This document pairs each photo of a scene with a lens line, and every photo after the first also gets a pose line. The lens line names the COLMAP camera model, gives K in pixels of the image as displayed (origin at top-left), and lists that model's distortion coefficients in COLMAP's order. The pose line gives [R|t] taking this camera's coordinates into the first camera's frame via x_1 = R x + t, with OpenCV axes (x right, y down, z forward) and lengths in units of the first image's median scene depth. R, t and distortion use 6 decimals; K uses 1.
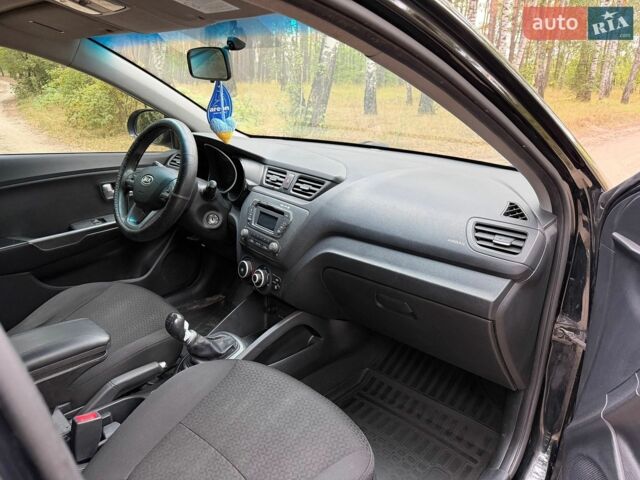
lens RADIAL K [[442.7, 0, 320.0], [0, 442.7, 240.0], [0, 0, 1]] dist [0.115529, -0.197661]
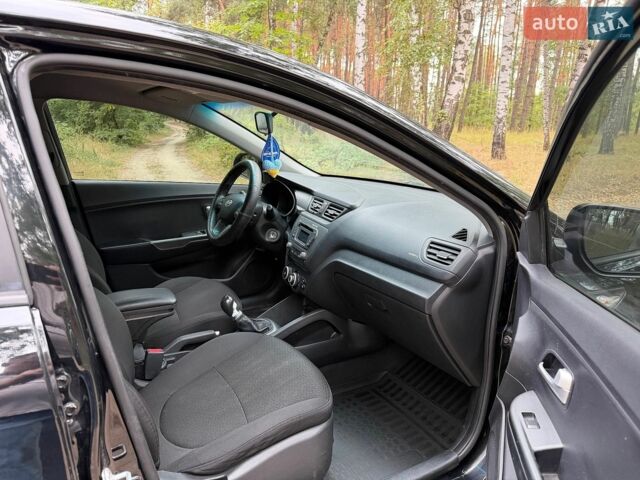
lens RADIAL K [[442.7, 0, 320.0], [0, 442.7, 240.0], [0, 0, 1]] dist [0.115529, -0.197661]
pose [[0.956547, 0.067333, -0.283699, 0.304500], [-0.093022, 0.992599, -0.078060, 0.066091], [0.276343, 0.101058, 0.955731, -0.244792]]
